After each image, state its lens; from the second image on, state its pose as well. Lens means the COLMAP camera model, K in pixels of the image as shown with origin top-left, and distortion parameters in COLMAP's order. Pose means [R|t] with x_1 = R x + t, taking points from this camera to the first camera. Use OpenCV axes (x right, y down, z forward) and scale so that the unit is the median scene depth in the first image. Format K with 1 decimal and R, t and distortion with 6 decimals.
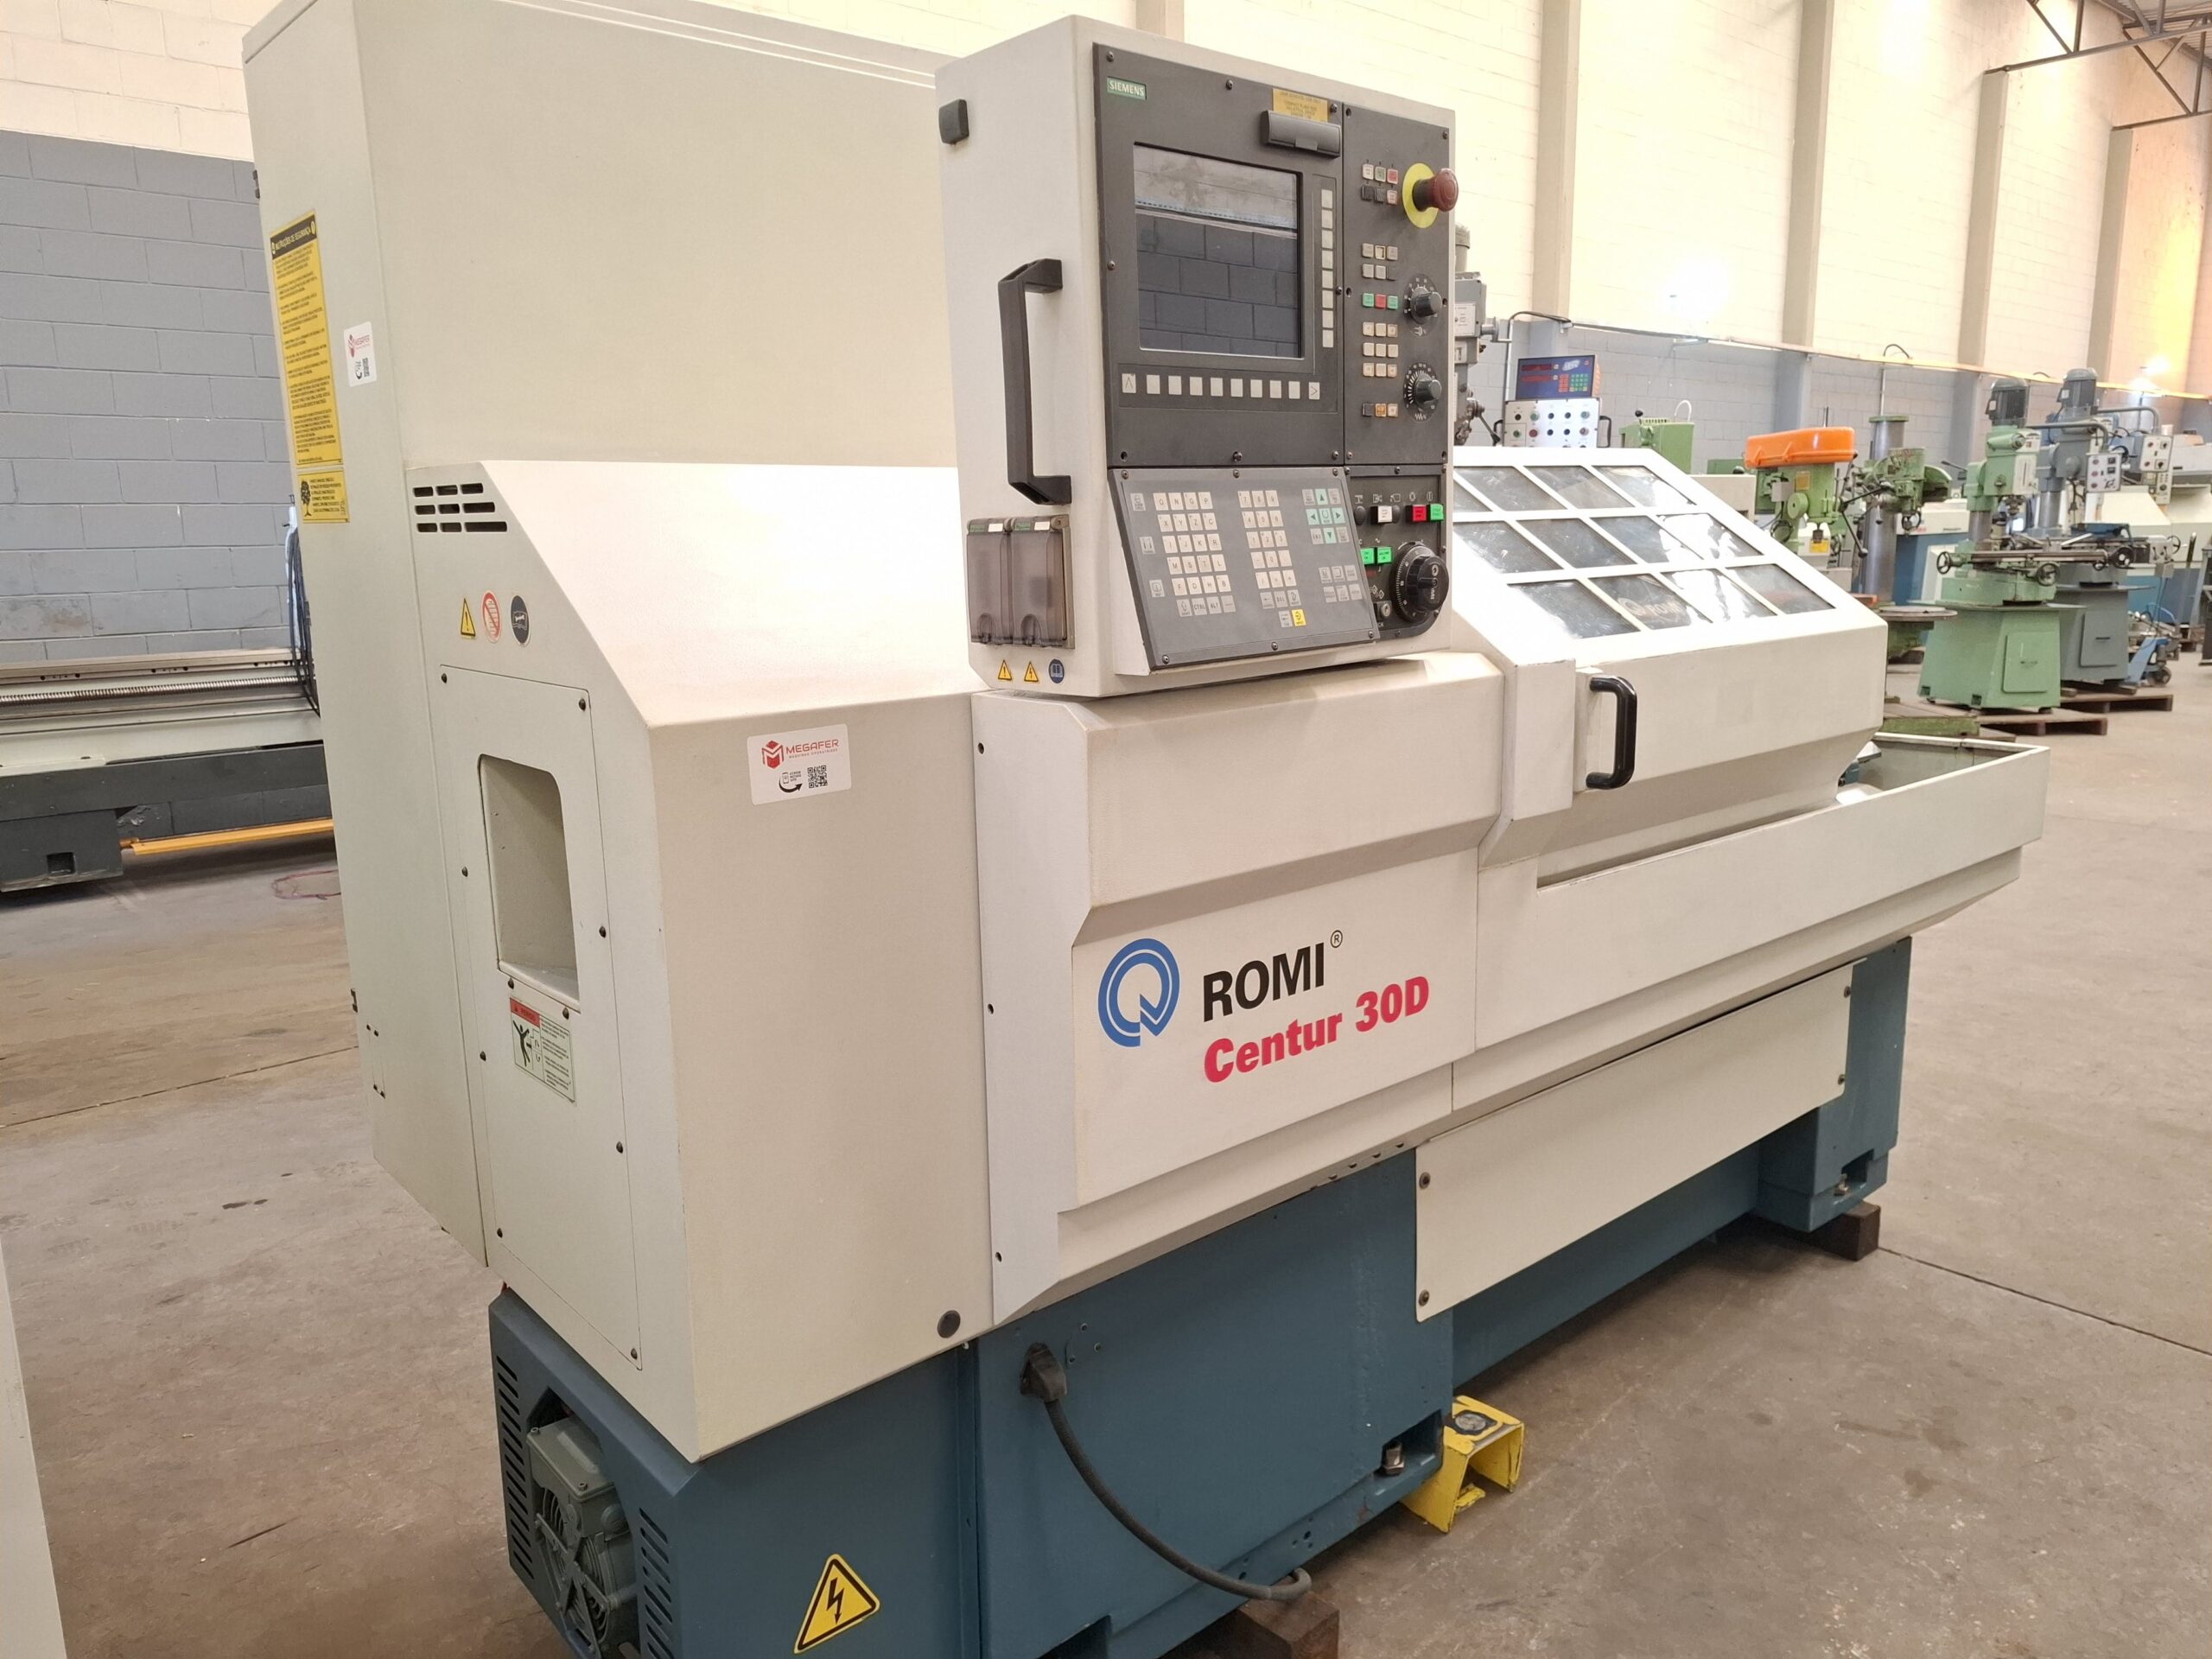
lens RADIAL K [[1553.4, 0, 1100.4], [0, 1553.4, 815.7], [0, 0, 1]] dist [0.107220, -0.113705]
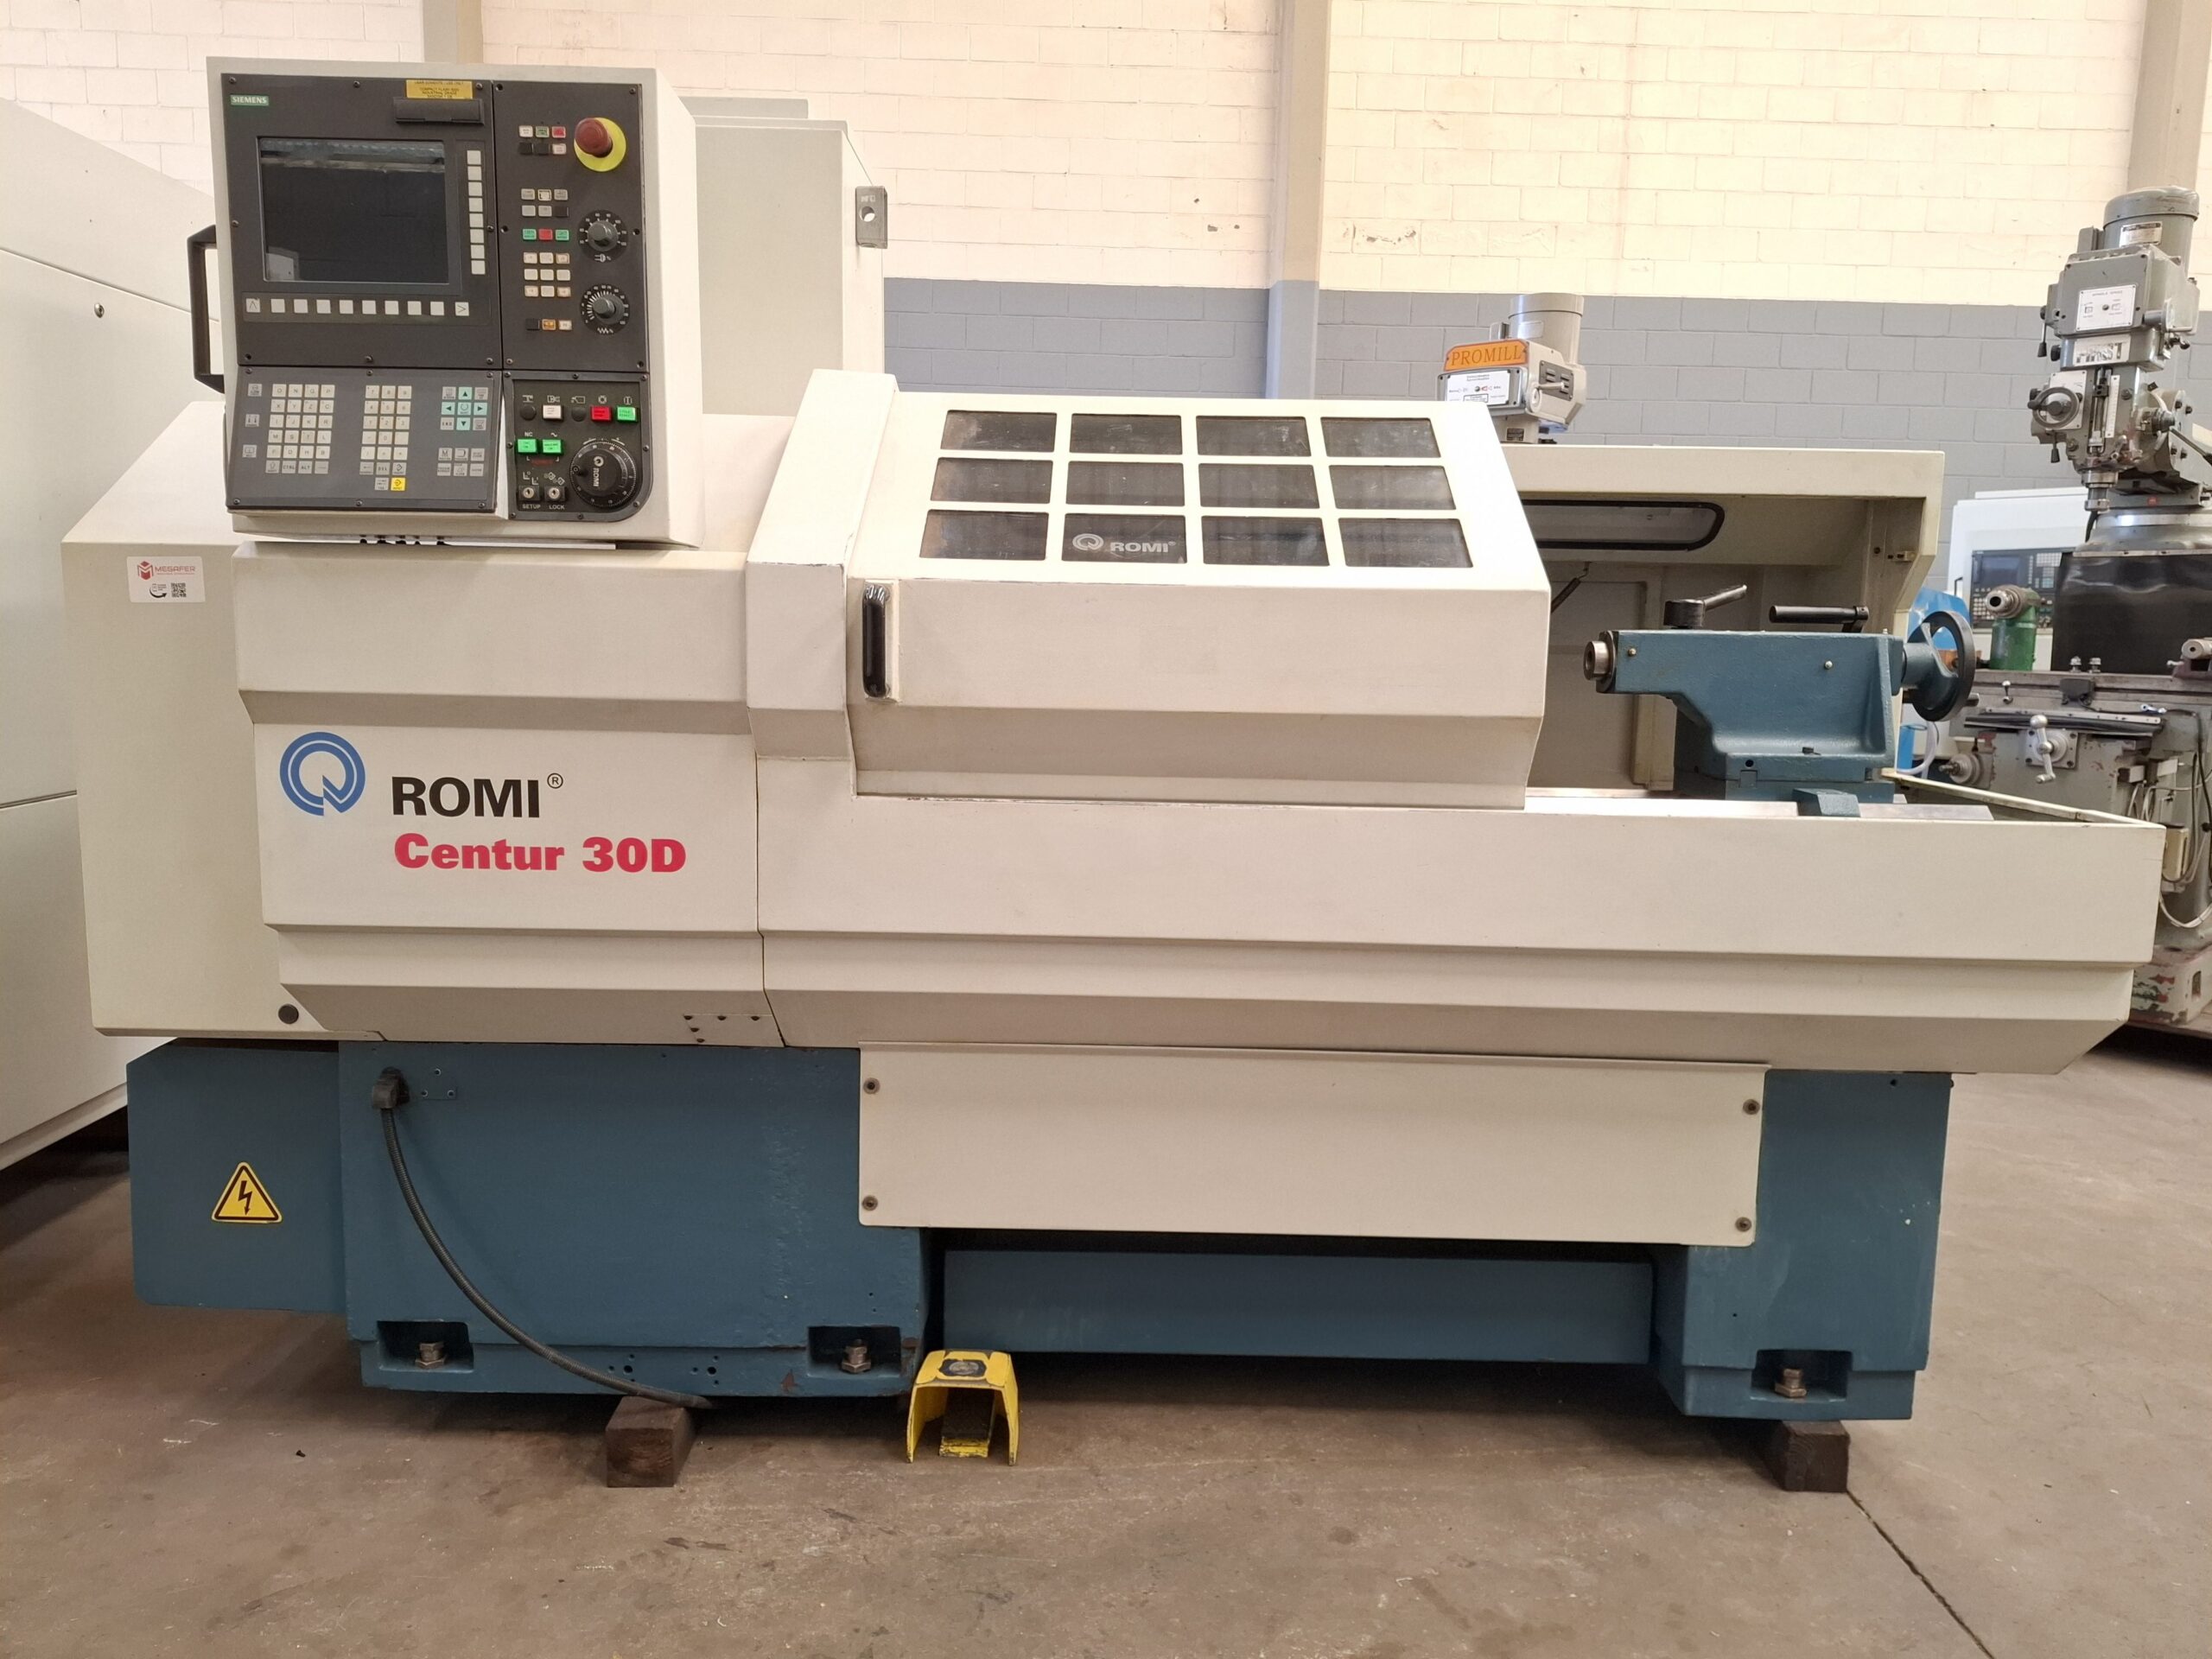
lens RADIAL K [[1511.5, 0, 1099.1], [0, 1511.5, 795.3], [0, 0, 1]] dist [0.075375, -0.079608]
pose [[0.749914, 0.110345, -0.652268, 1.270166], [-0.157385, 0.987439, -0.013900, 0.044026], [0.642541, 0.113081, 0.757861, 0.420434]]
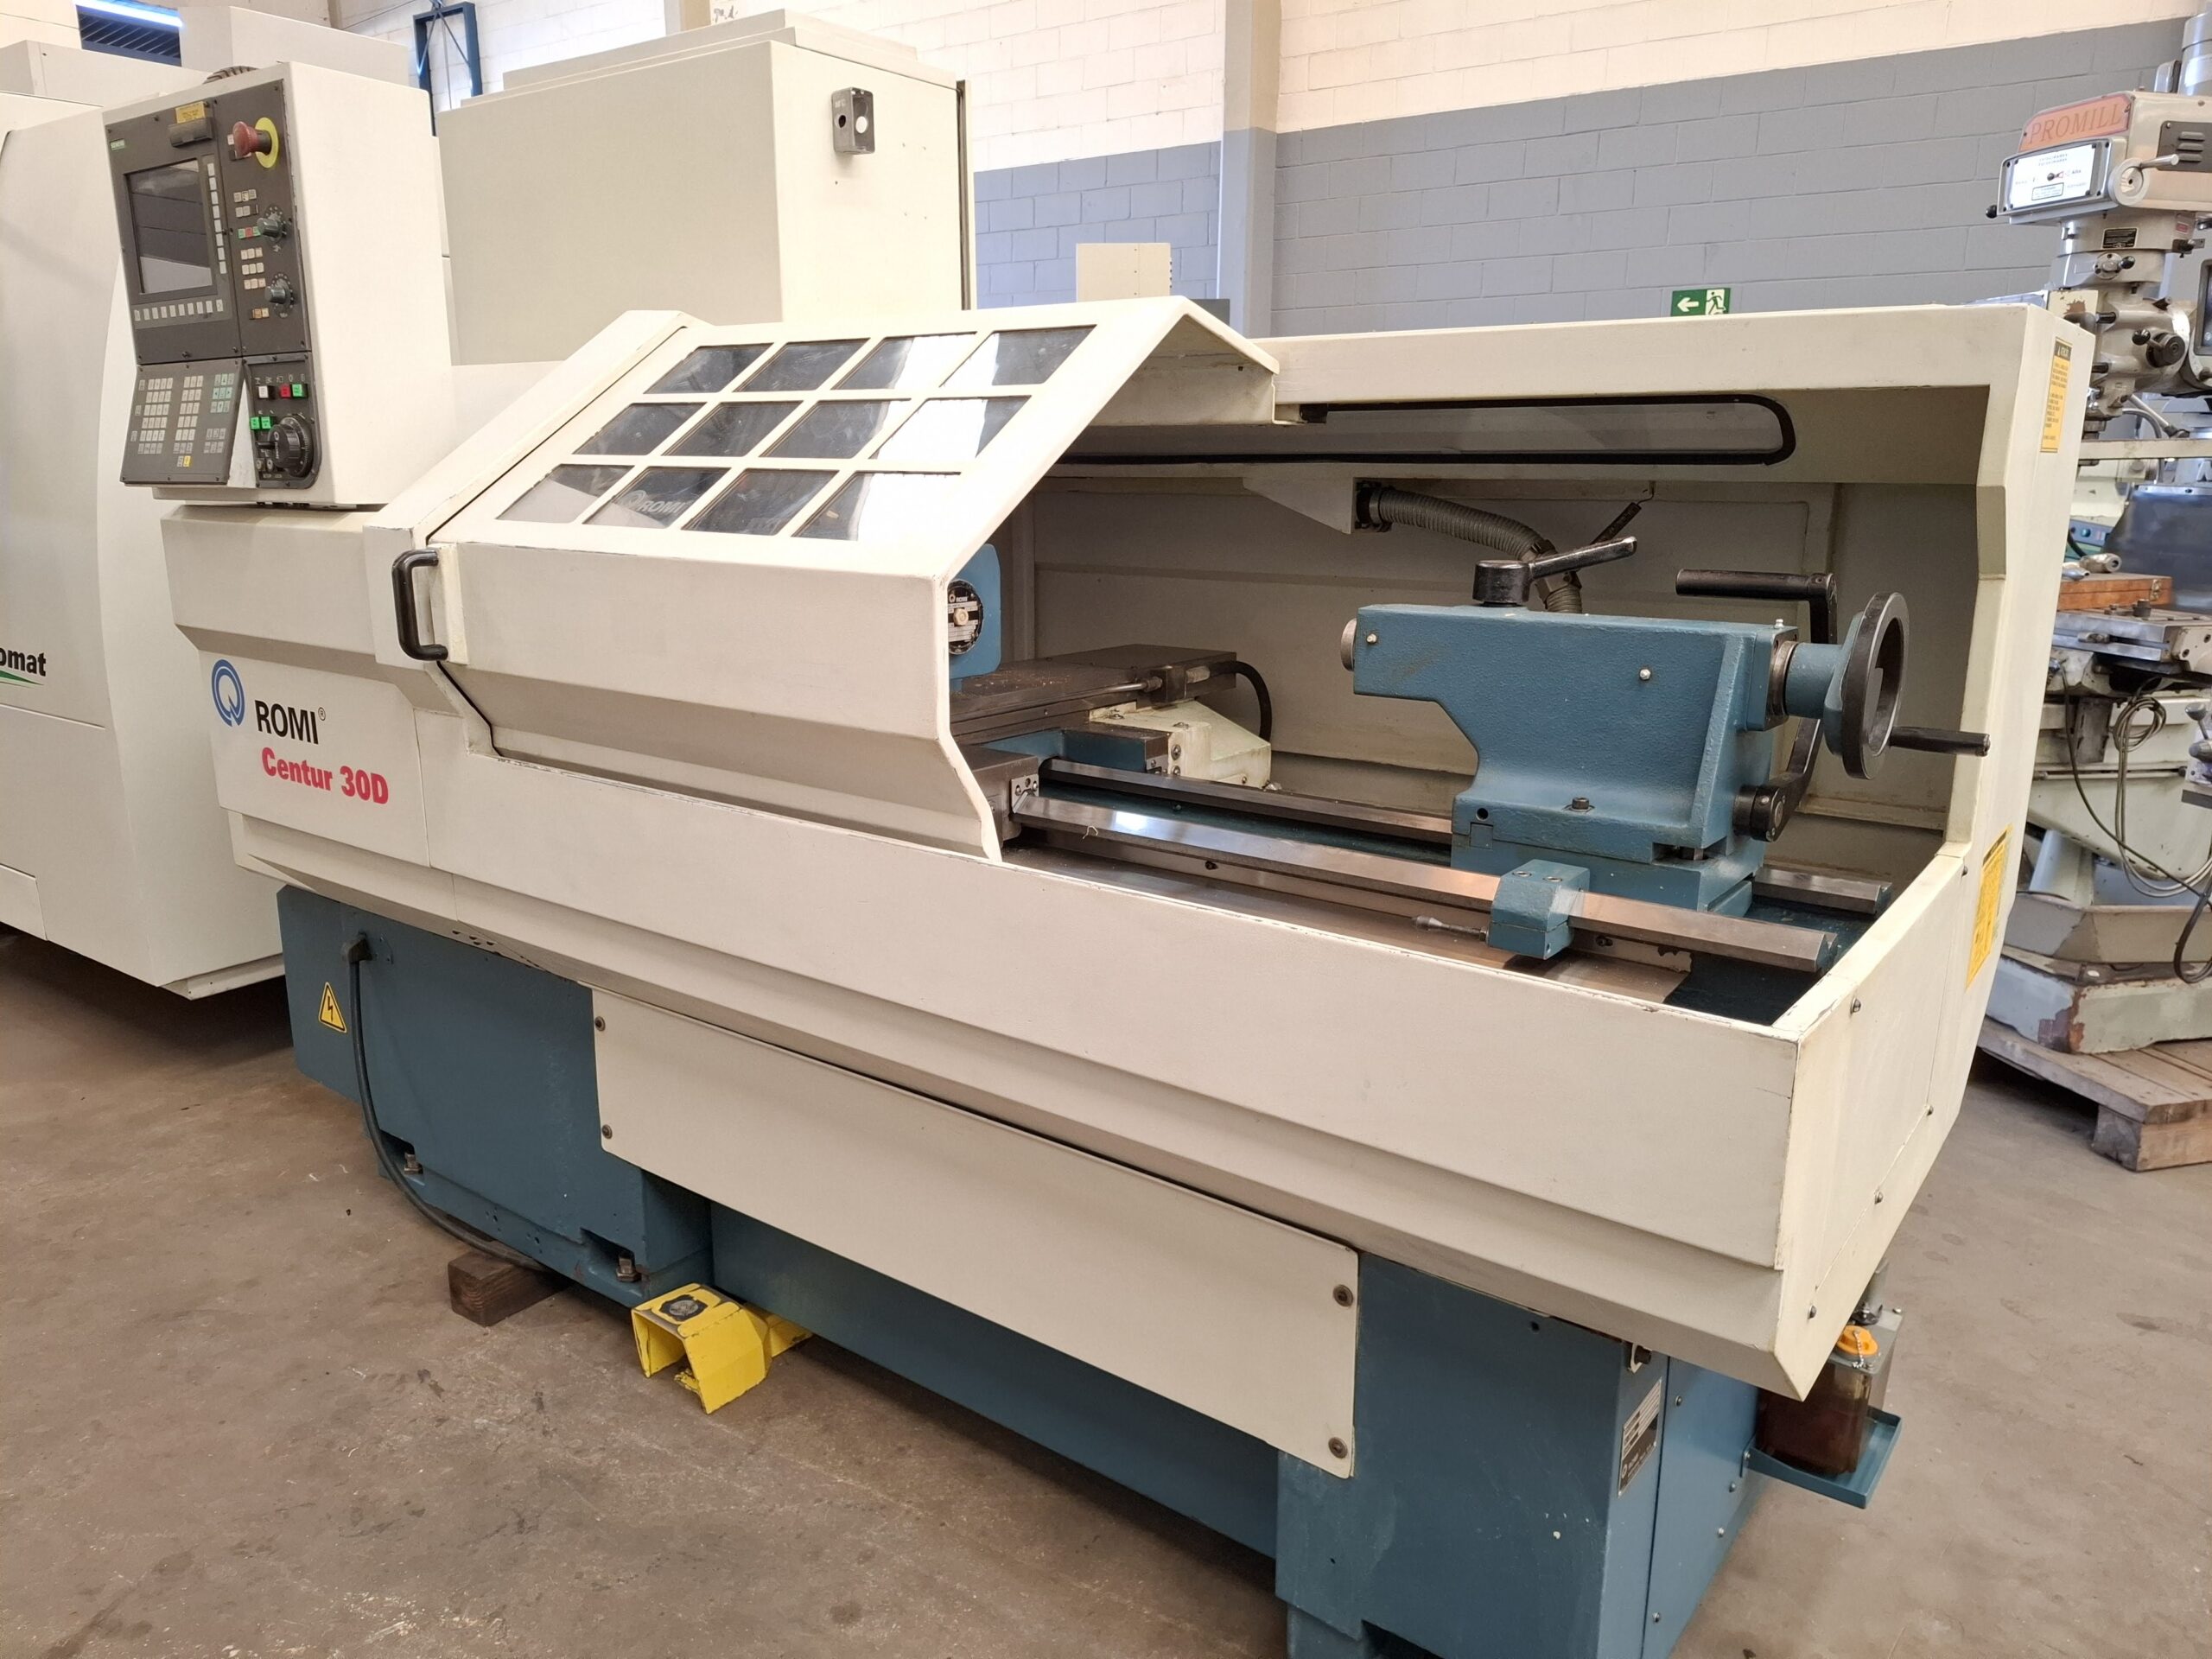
lens RADIAL K [[1511.5, 0, 1099.1], [0, 1511.5, 795.3], [0, 0, 1]] dist [0.075375, -0.079608]
pose [[0.212120, 0.235527, -0.948437, 1.648541], [-0.187791, 0.962258, 0.196960, -0.252331], [0.959030, 0.136329, 0.248344, 1.396625]]
